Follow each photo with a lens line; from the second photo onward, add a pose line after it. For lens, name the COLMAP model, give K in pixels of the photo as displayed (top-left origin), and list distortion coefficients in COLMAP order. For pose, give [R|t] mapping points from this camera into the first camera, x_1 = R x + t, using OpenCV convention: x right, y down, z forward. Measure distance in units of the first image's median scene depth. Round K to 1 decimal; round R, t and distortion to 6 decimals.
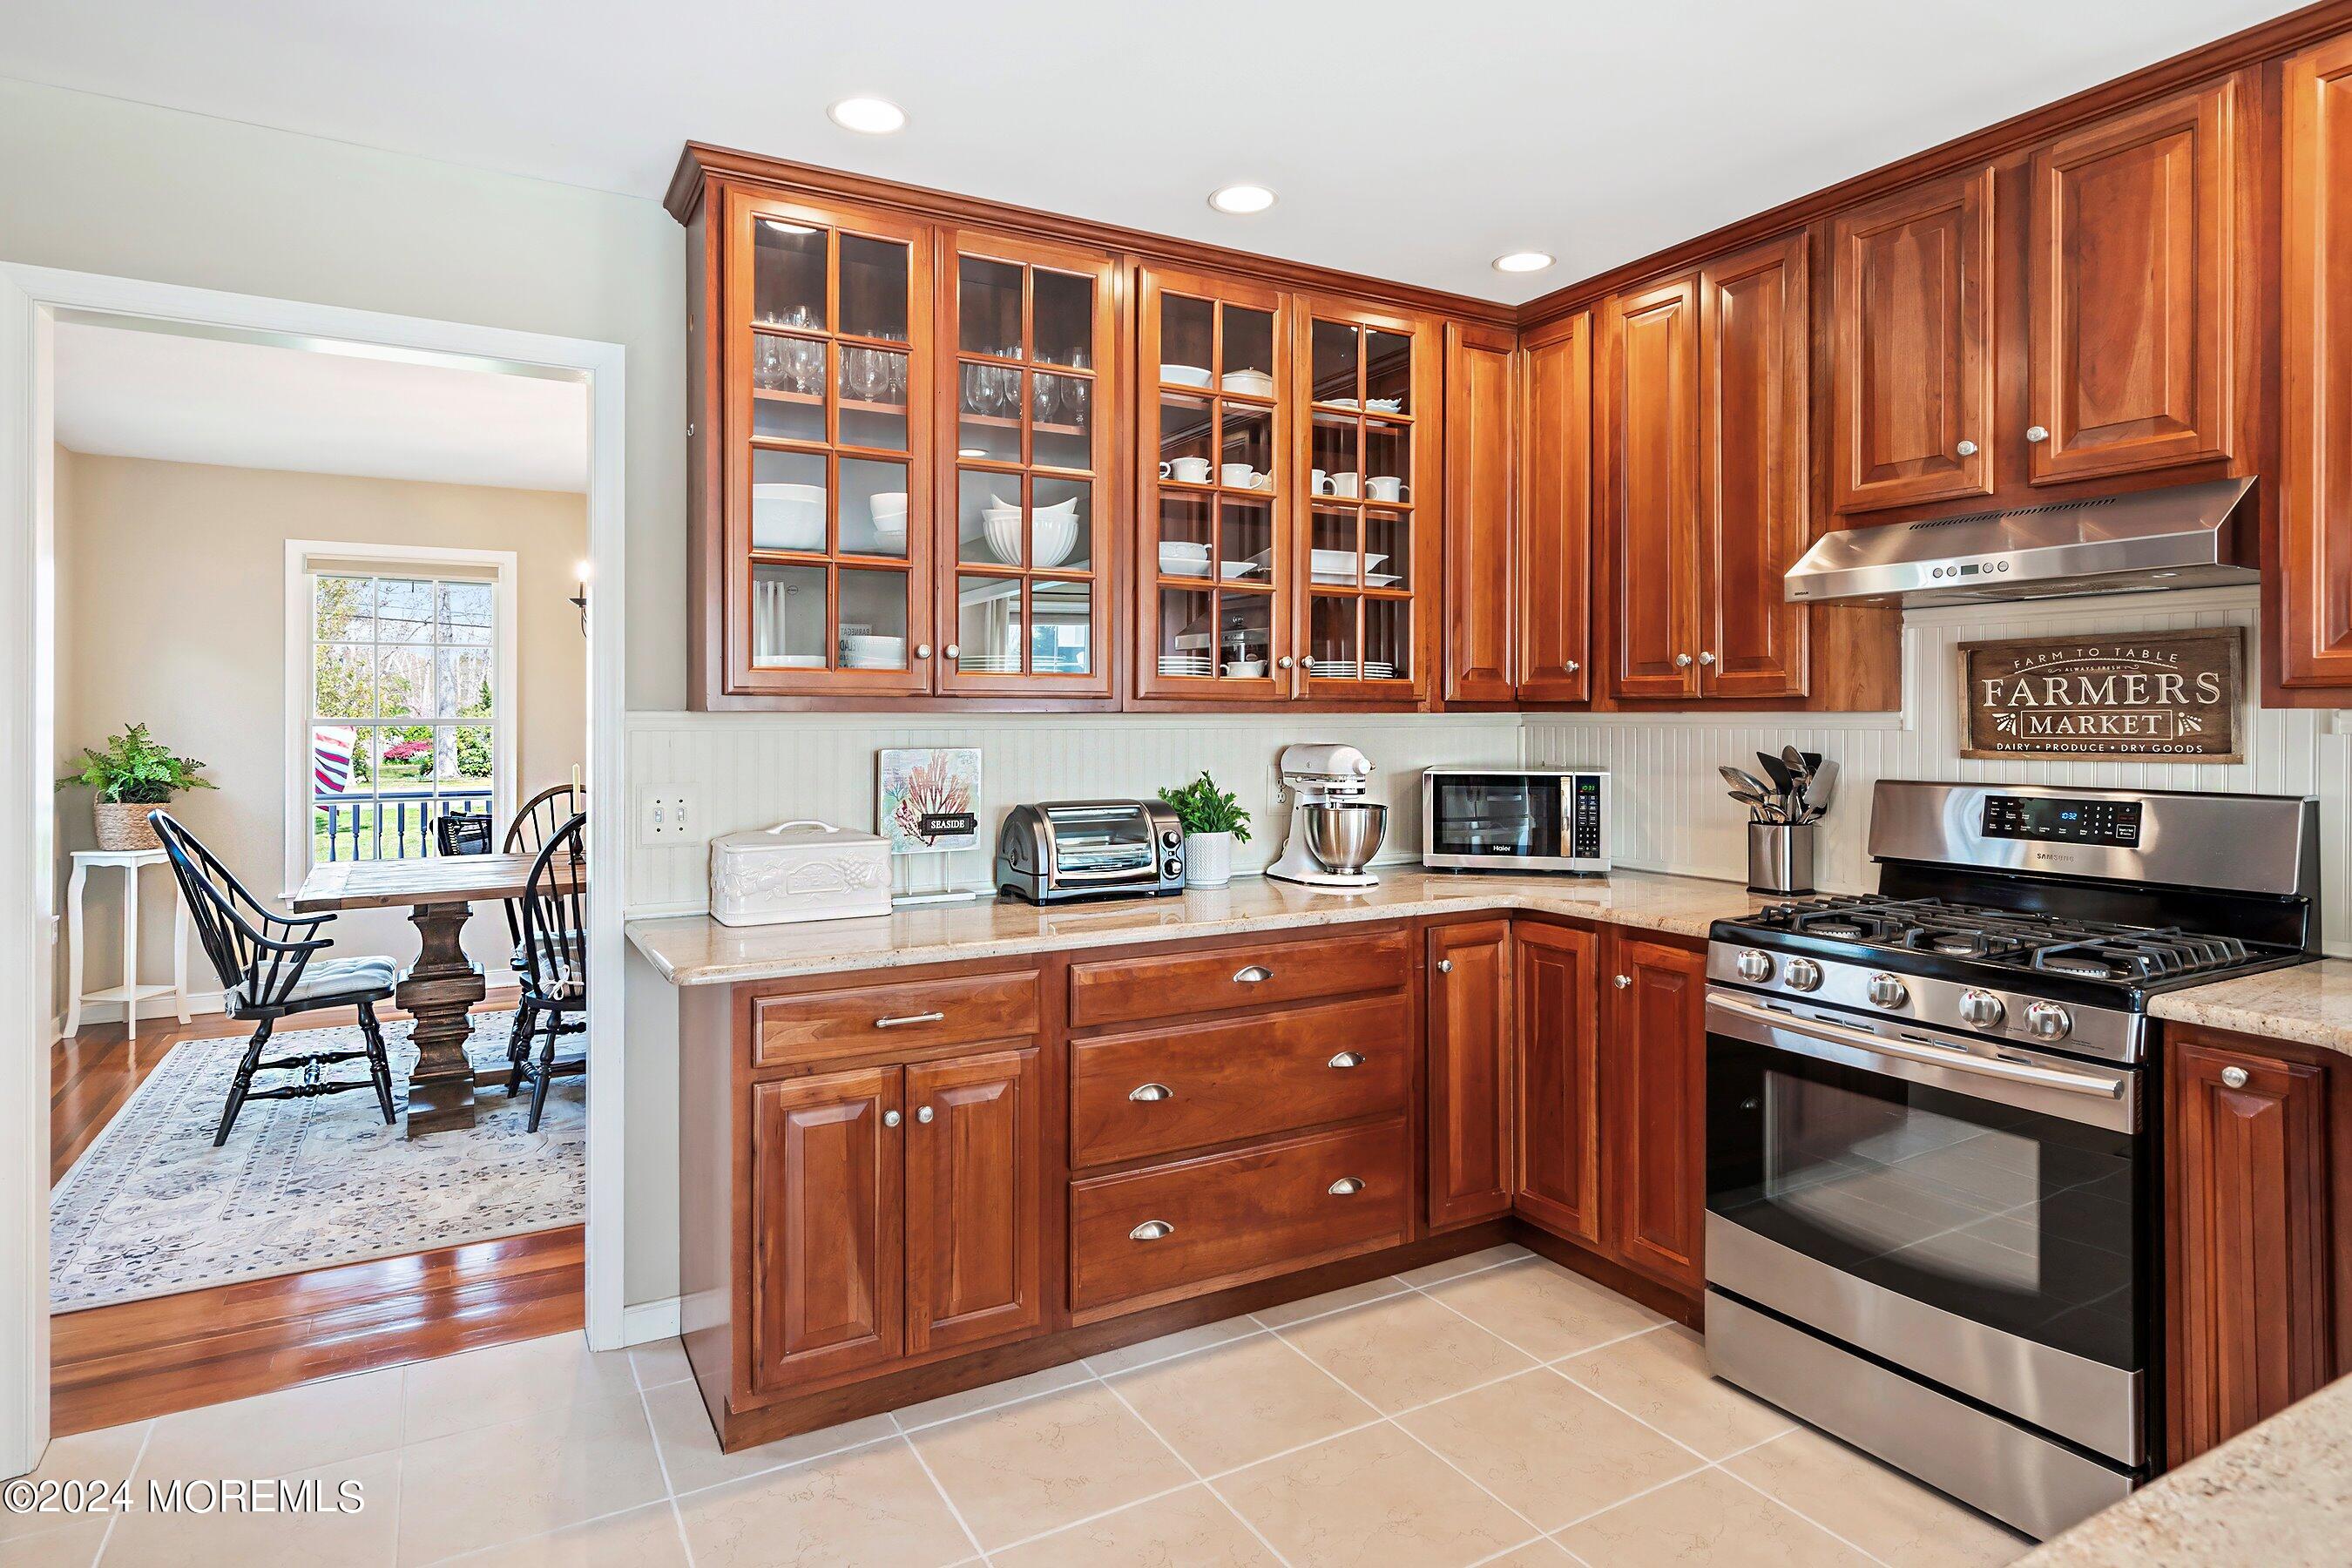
lens RADIAL K [[1292.6, 0, 1173.9], [0, 1292.6, 718.4], [0, 0, 1]] dist [0.000658, 0.000786]
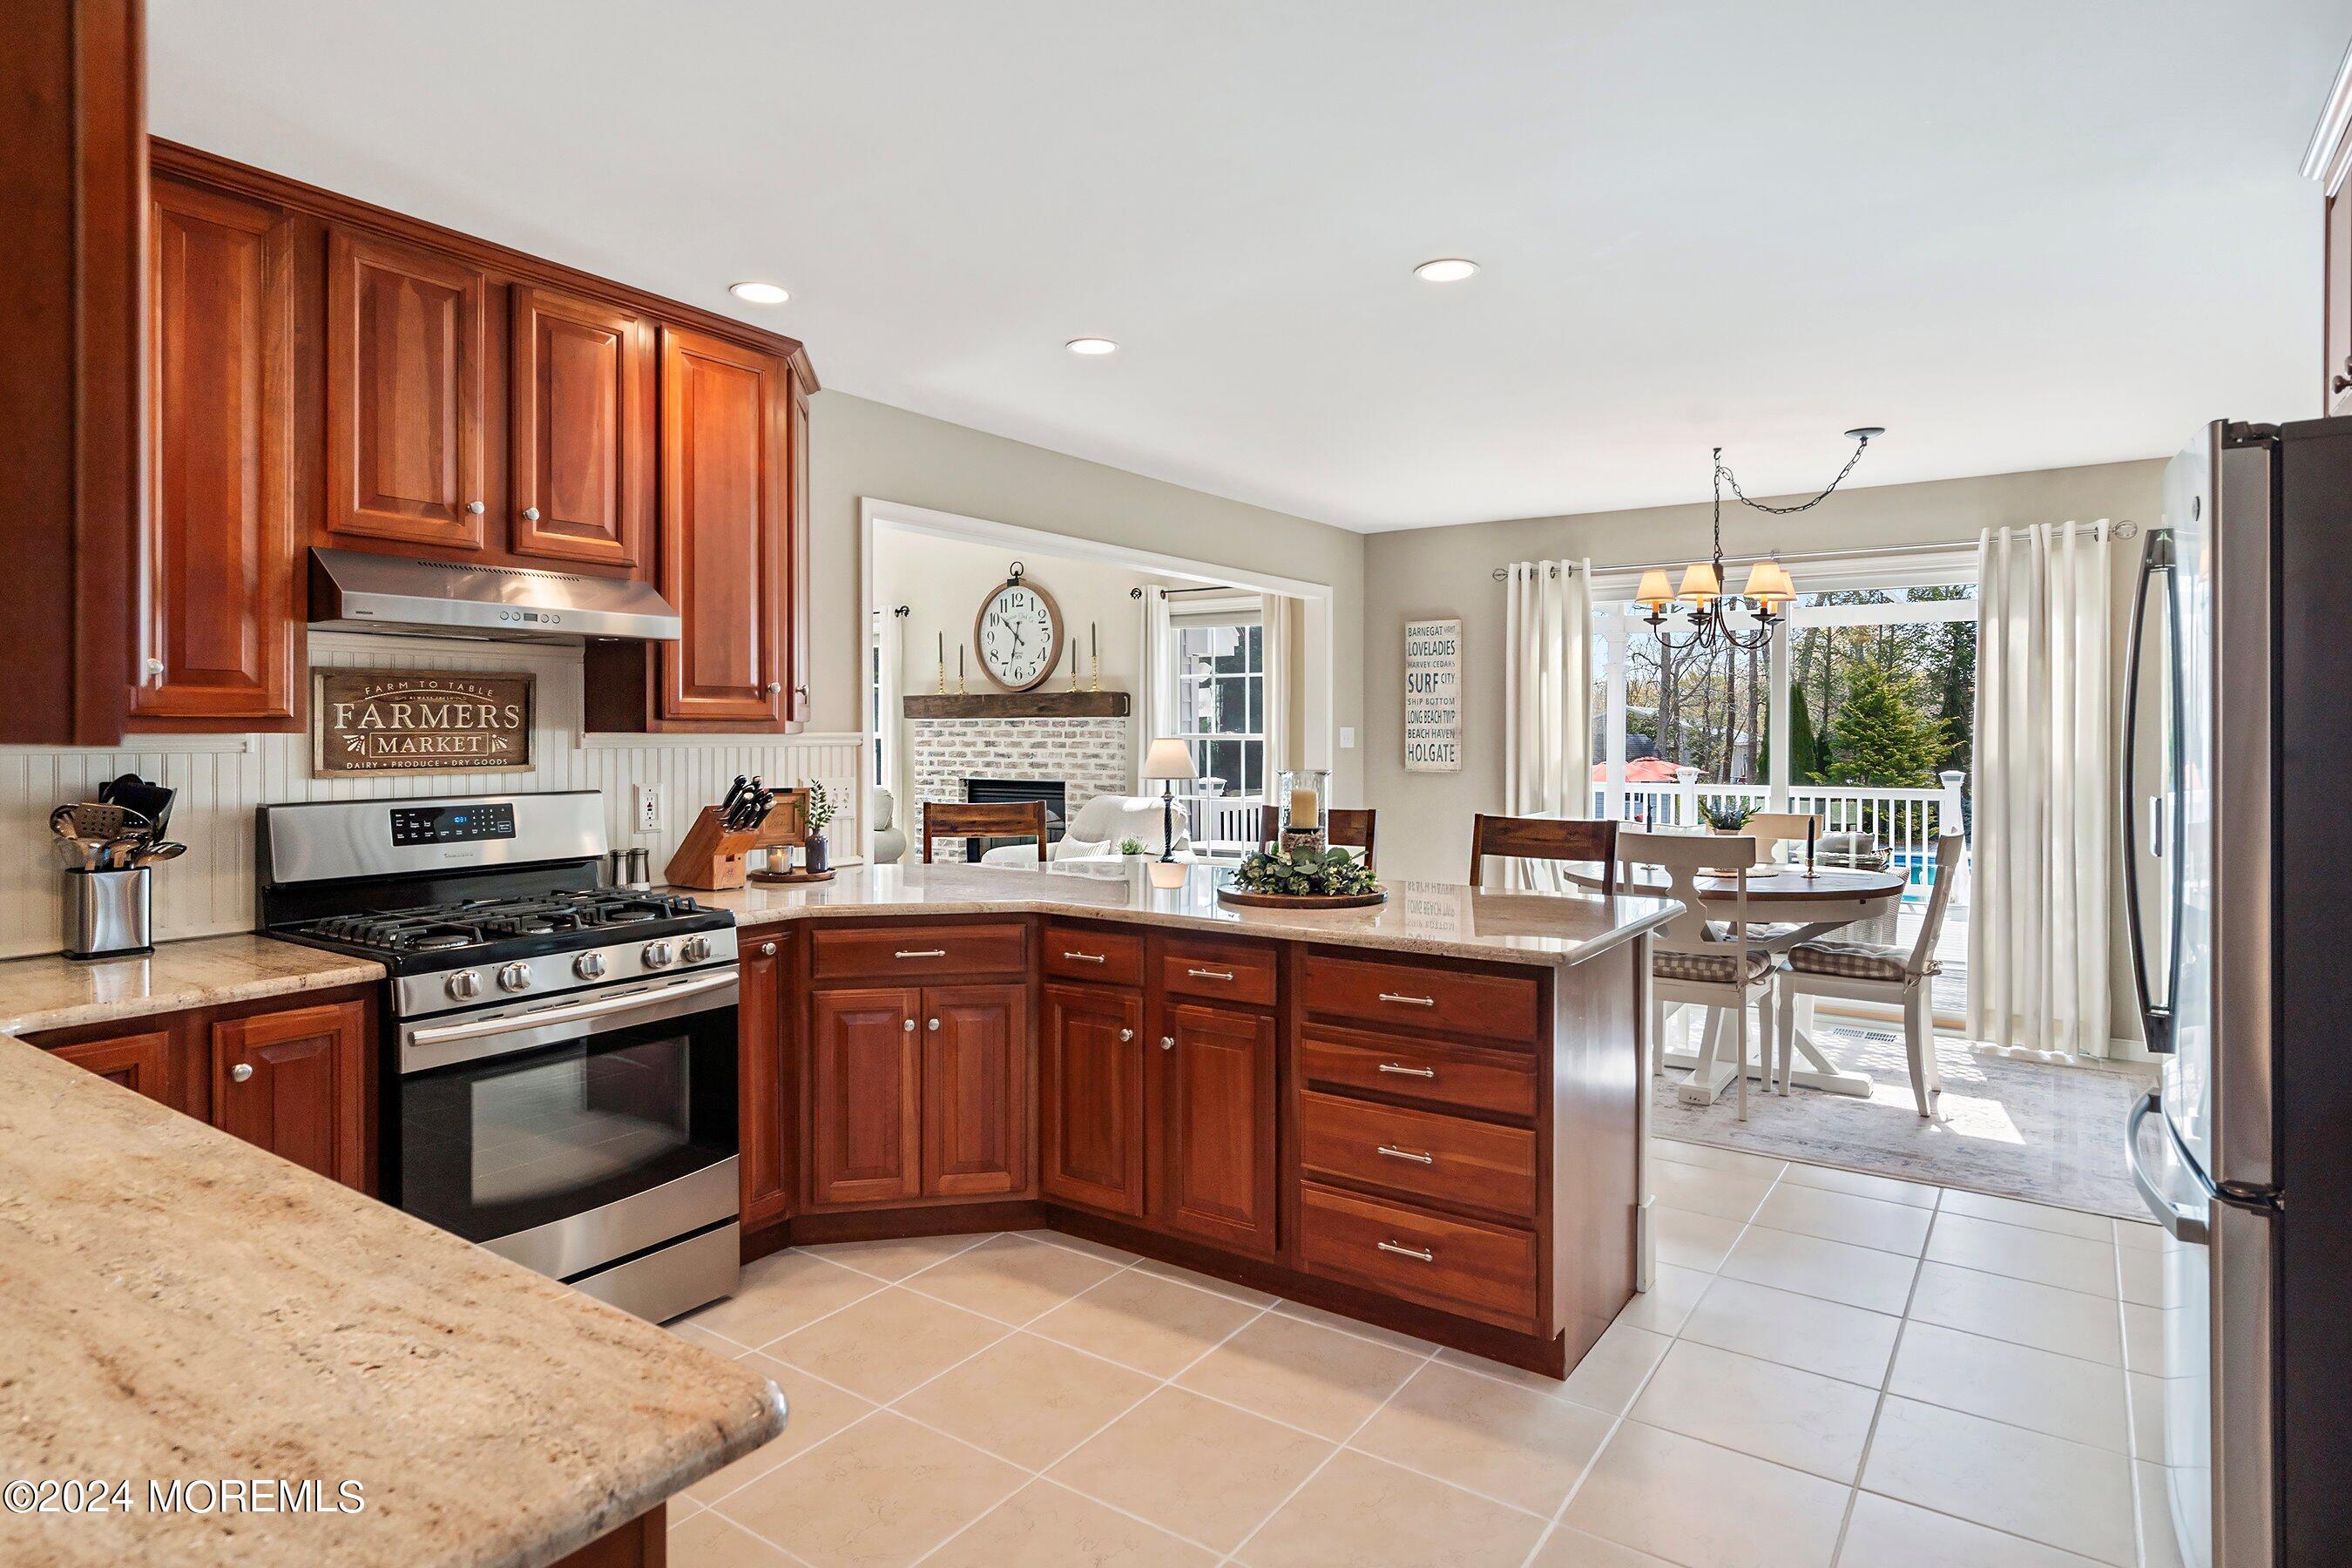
lens RADIAL K [[1289.9, 0, 1171.4], [0, 1289.9, 733.6], [0, 0, 1]] dist [-0.000625, -0.000050]
pose [[-0.431978, -0.000770, 0.901884, -0.595547], [0.000946, 0.999999, 0.001307, -0.005545], [-0.901884, 0.001417, -0.431977, 0.795970]]
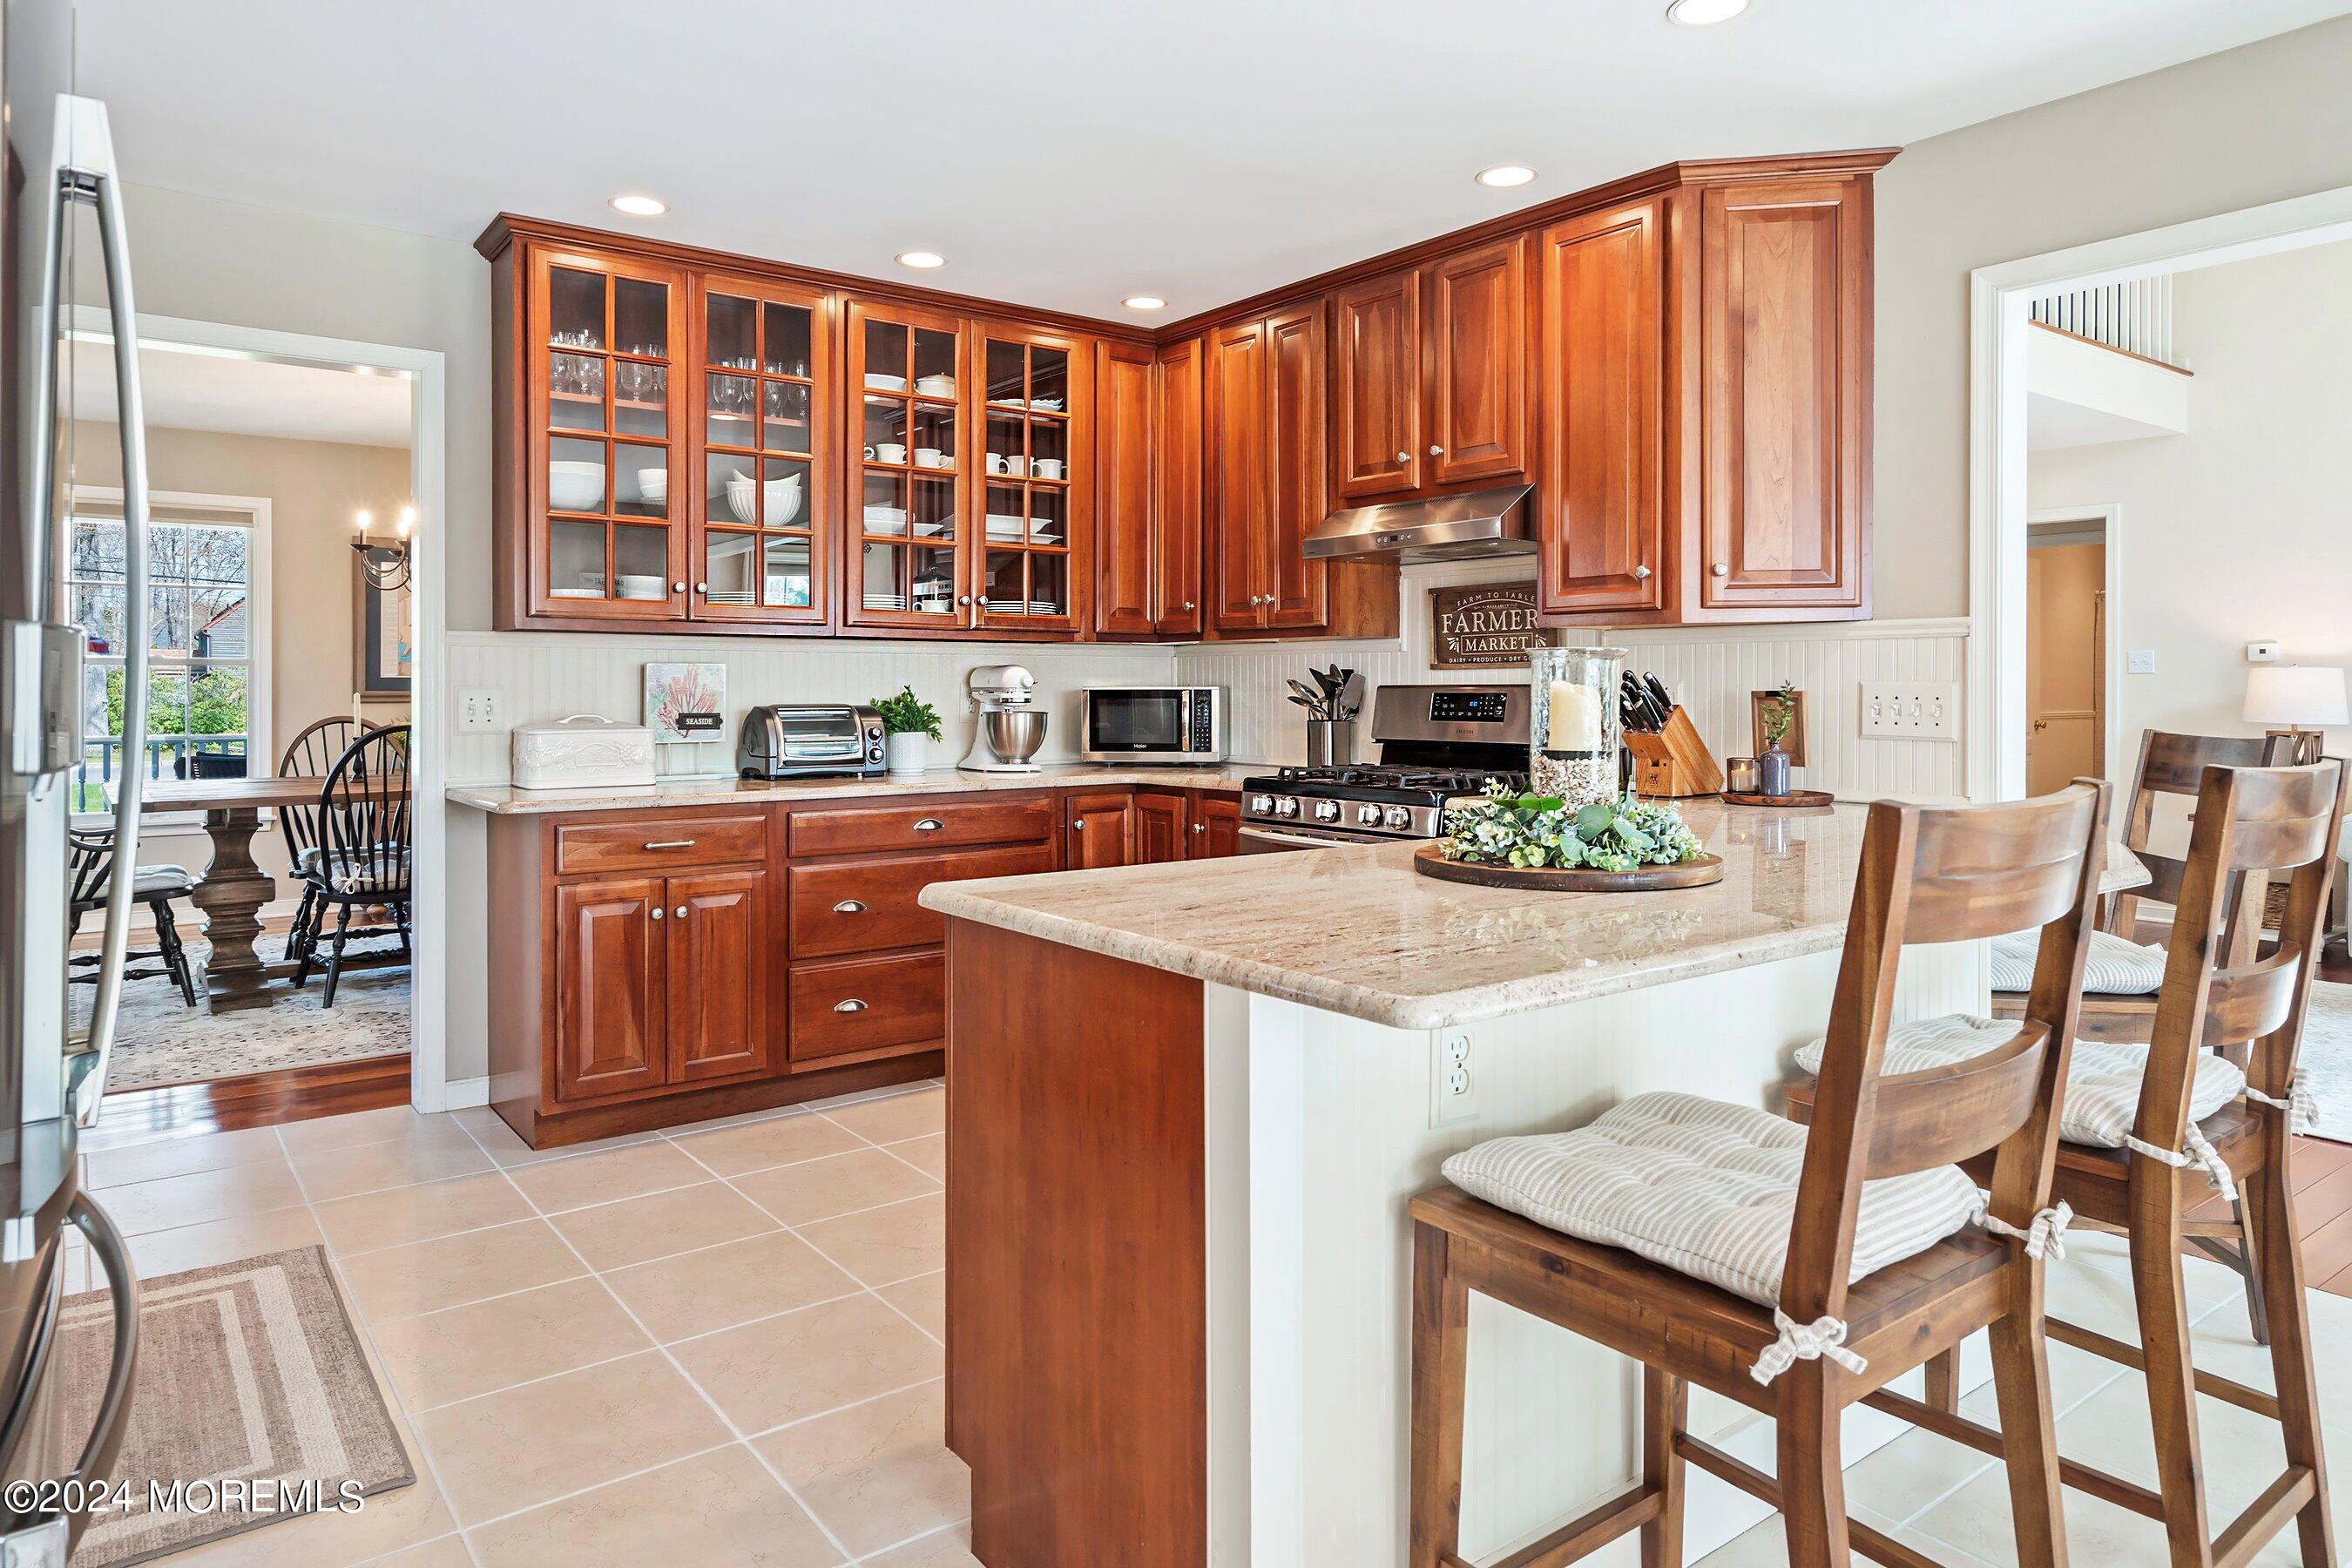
lens RADIAL K [[1444.2, 0, 1172.2], [0, 1444.2, 693.0], [0, 0, 1]] dist [0.002015, 0.001639]
pose [[0.990627, -0.000222, 0.136597, 0.102305], [-0.000272, 0.999993, 0.003600, 0.049211], [-0.136597, -0.003604, 0.990620, -0.527012]]
